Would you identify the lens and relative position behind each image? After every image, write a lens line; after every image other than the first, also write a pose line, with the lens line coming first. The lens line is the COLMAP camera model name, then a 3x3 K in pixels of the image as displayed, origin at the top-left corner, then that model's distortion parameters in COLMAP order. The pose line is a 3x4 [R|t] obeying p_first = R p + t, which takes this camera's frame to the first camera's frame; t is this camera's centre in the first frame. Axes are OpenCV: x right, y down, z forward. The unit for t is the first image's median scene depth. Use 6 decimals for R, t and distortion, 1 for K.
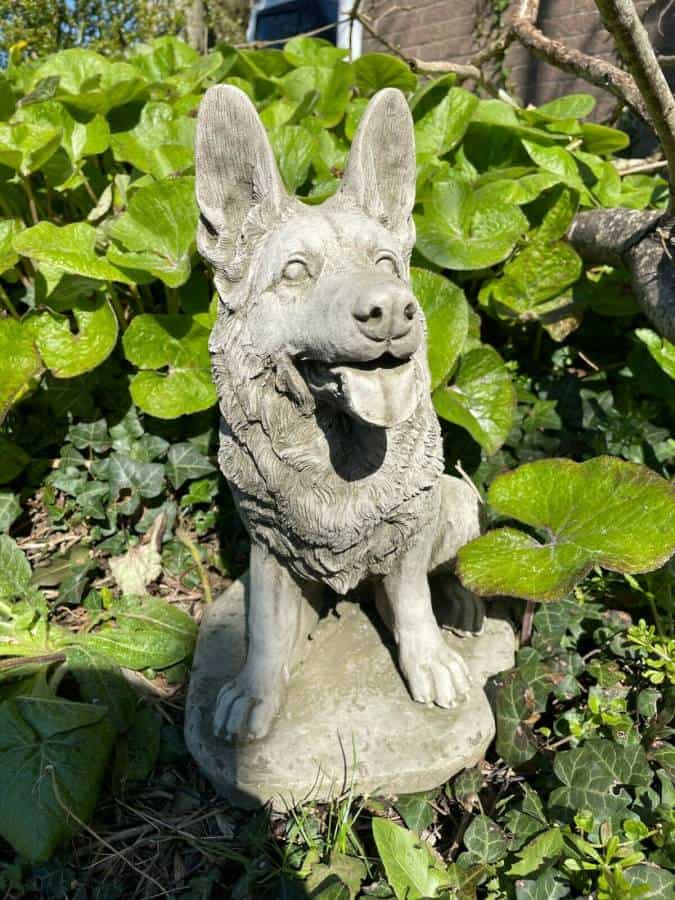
lens RADIAL K [[685.4, 0, 344.4], [0, 685.4, 449.1], [0, 0, 1]] dist [0.058377, -0.089753]
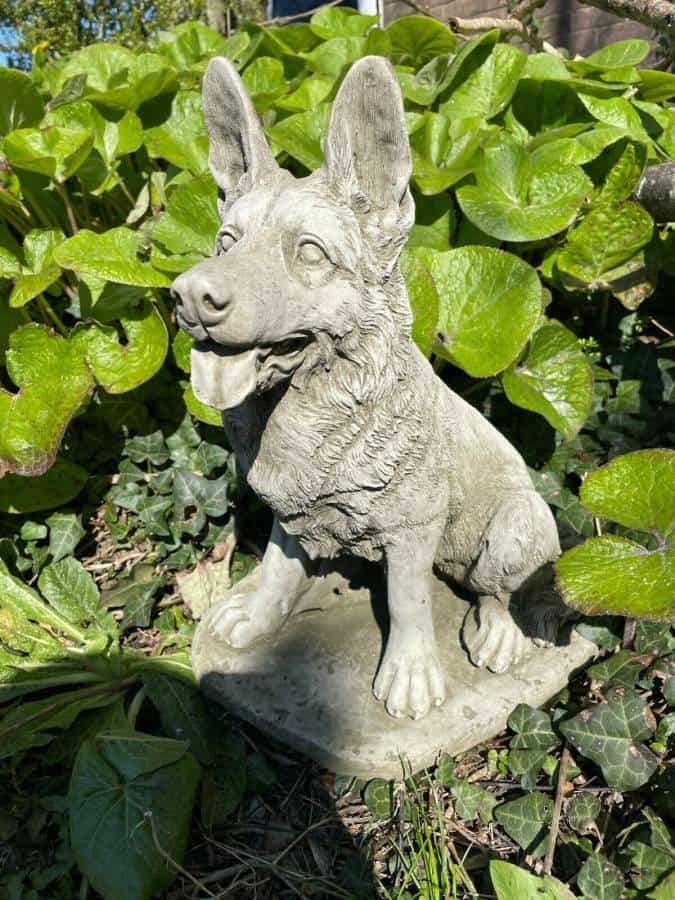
lens RADIAL K [[685.4, 0, 343.3], [0, 685.4, 446.3], [0, 0, 1]] dist [0.058377, -0.089753]
pose [[0.995673, -0.064758, -0.066646, -0.028738], [0.066753, 0.997372, 0.028153, -0.029799], [0.064648, -0.032480, 0.997379, 0.052445]]
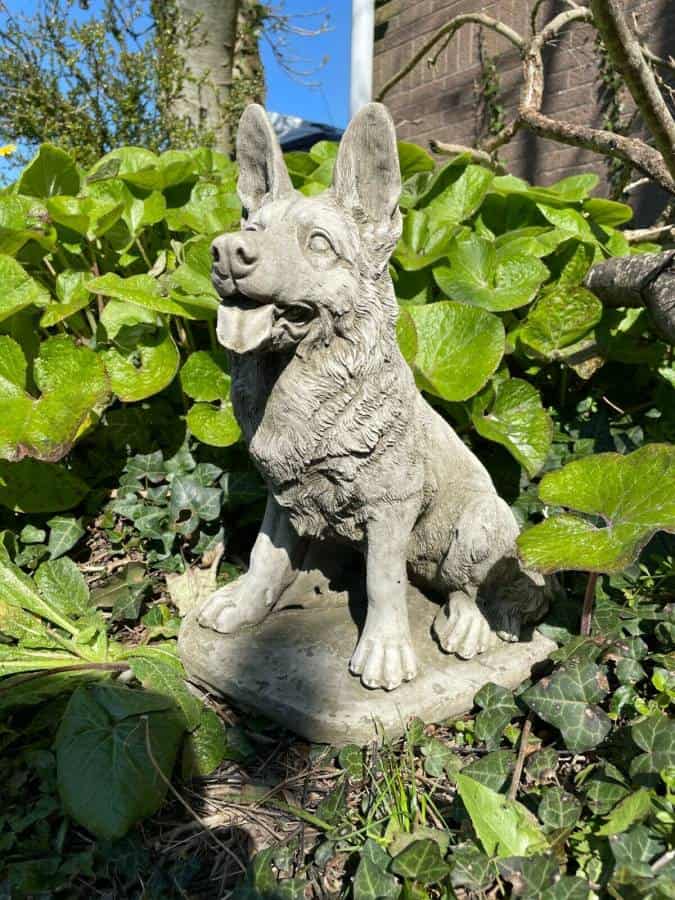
lens RADIAL K [[685.4, 0, 339.6], [0, 685.4, 449.1], [0, 0, 1]] dist [0.058377, -0.089753]
pose [[0.999379, -0.027452, -0.022111, -0.048861], [0.023614, 0.987117, -0.158248, 0.121388], [0.026171, 0.157628, 0.987152, -0.029904]]
